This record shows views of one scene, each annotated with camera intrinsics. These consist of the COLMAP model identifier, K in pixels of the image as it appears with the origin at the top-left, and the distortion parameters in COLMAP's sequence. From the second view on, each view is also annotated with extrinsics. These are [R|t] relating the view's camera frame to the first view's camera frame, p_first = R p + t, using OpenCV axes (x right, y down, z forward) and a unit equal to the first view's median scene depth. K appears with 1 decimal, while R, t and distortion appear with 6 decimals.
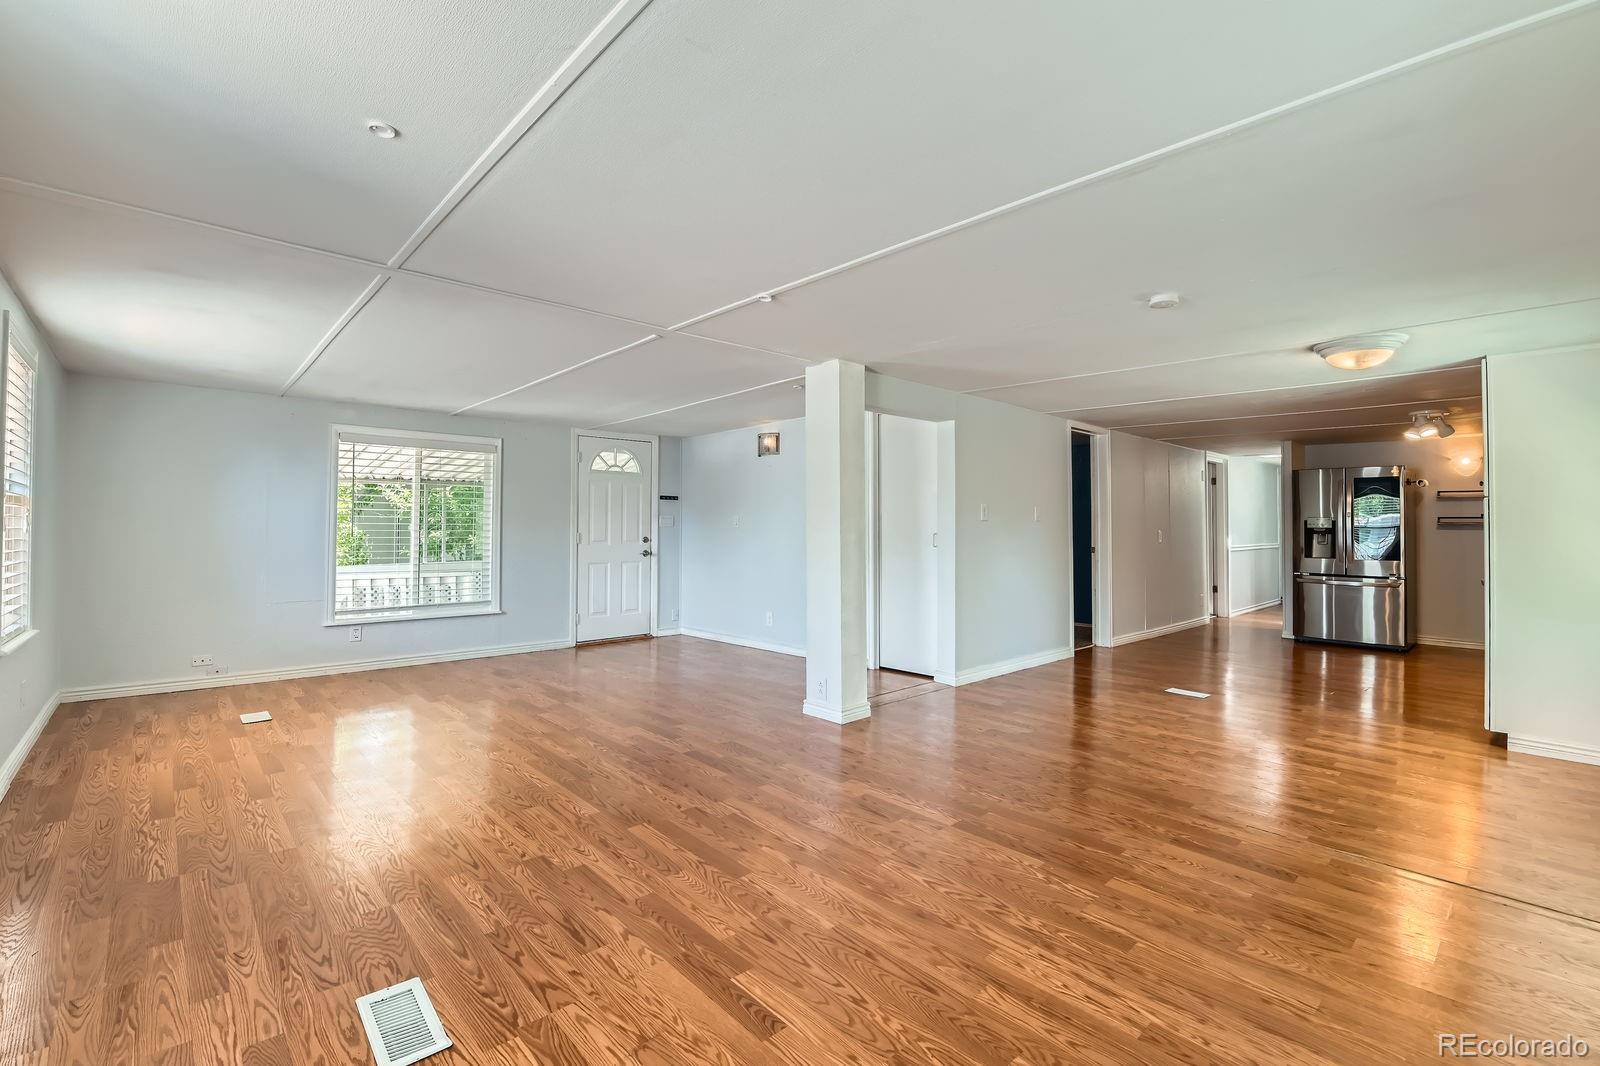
lens RADIAL K [[701.0, 0, 810.4], [0, 701.0, 541.6], [0, 0, 1]] dist [-0.003071, -0.000489]
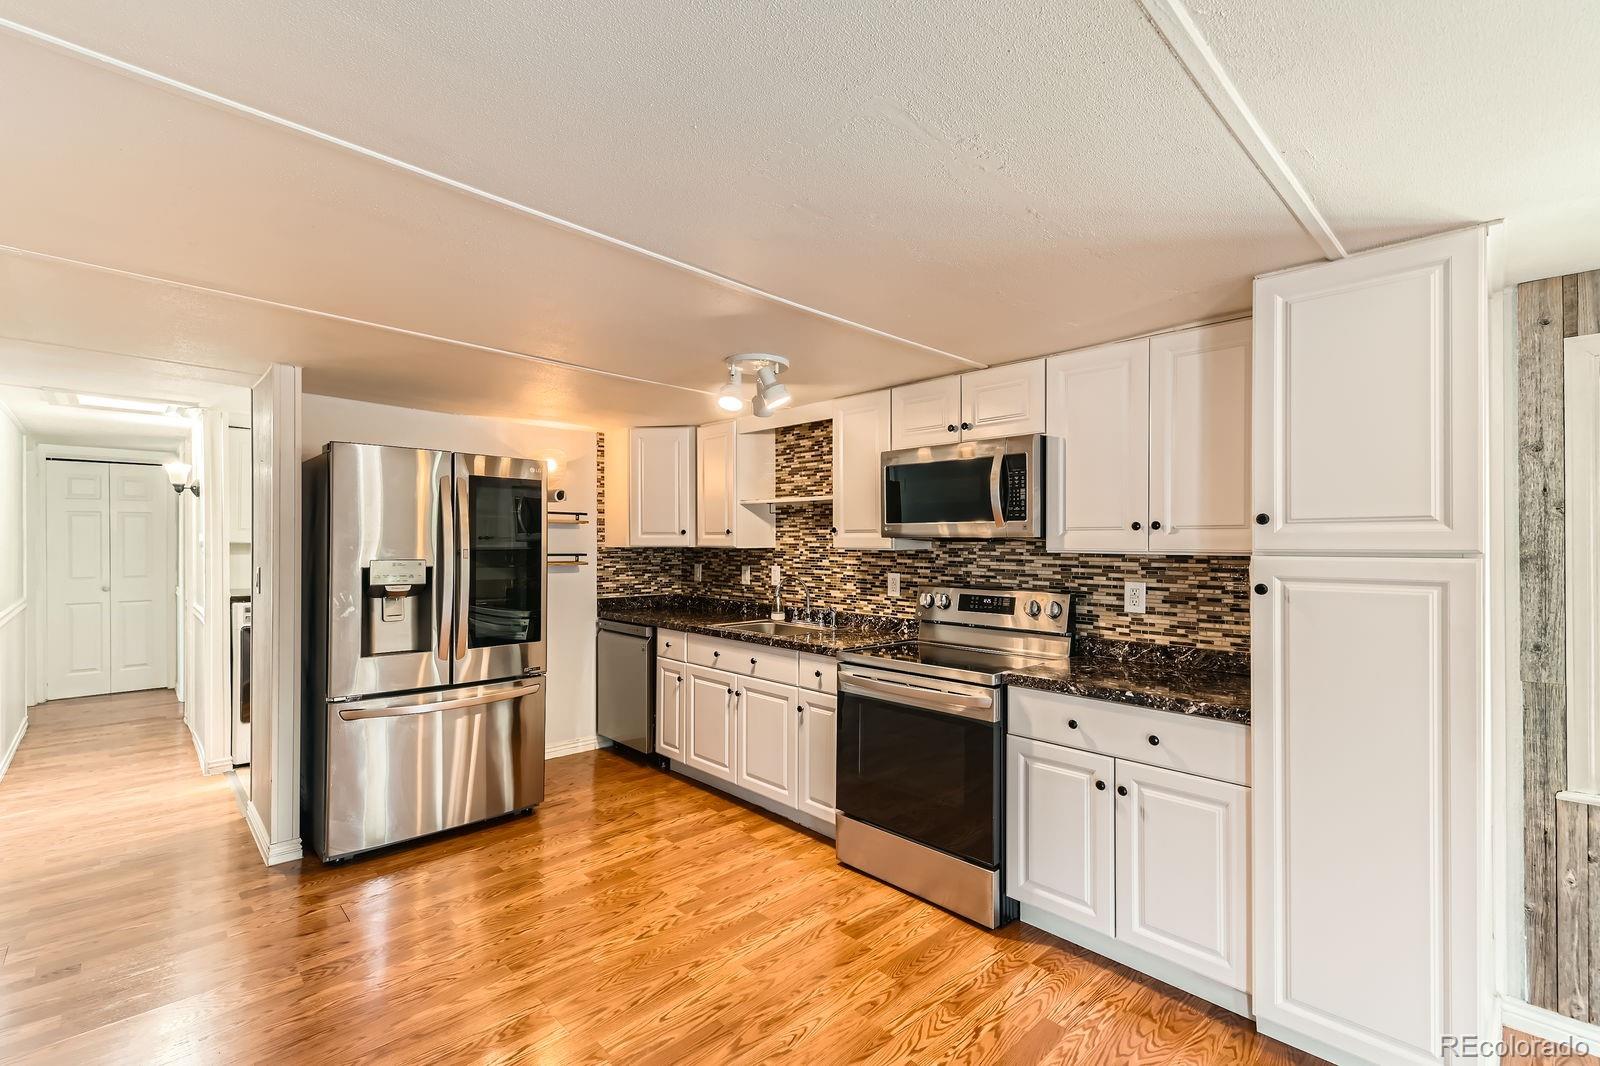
lens RADIAL K [[700.3, 0, 801.3], [0, 700.3, 542.0], [0, 0, 1]] dist [0.003633, -0.000508]
pose [[-0.002330, 0.001421, 0.999996, 0.325795], [0.015060, 0.999886, -0.001385, -0.045515], [-0.999884, 0.015057, -0.002351, 0.831244]]
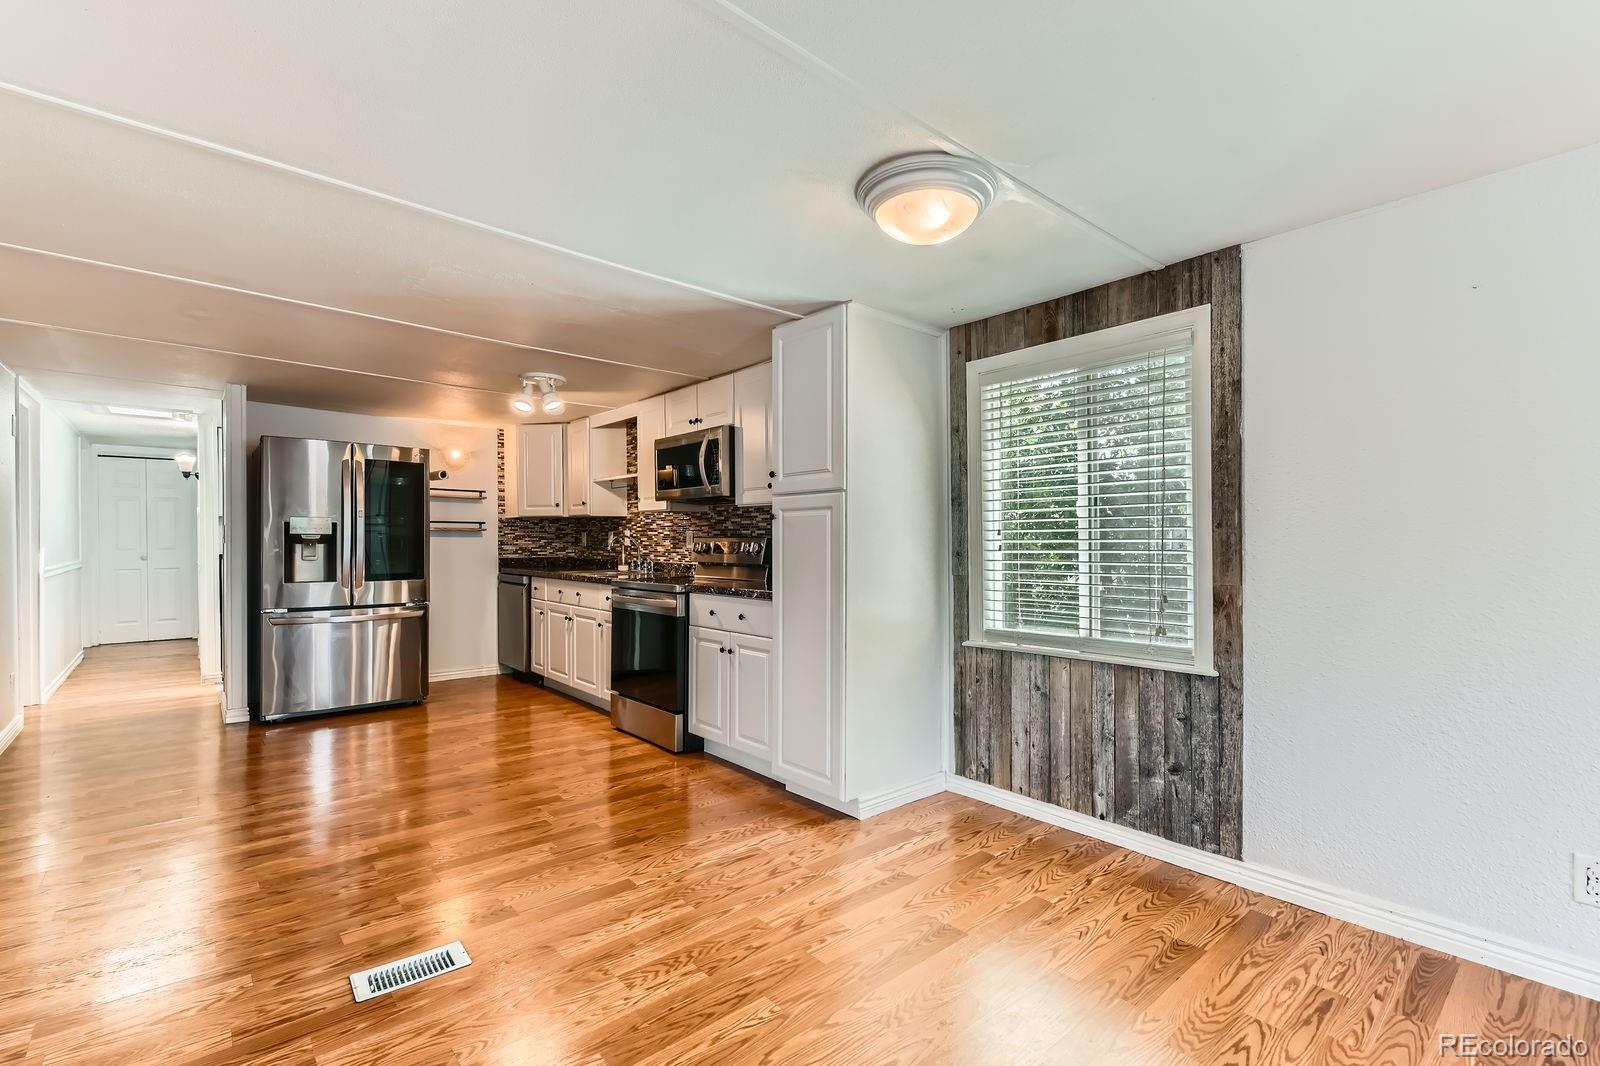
lens RADIAL K [[701.0, 0, 810.4], [0, 701.0, 541.6], [0, 0, 1]] dist [-0.003071, -0.000489]
pose [[0.033593, -0.003604, 0.999429, 0.133865], [0.021258, 0.999770, 0.002890, -0.007025], [-0.999209, 0.021149, 0.033661, 0.595732]]
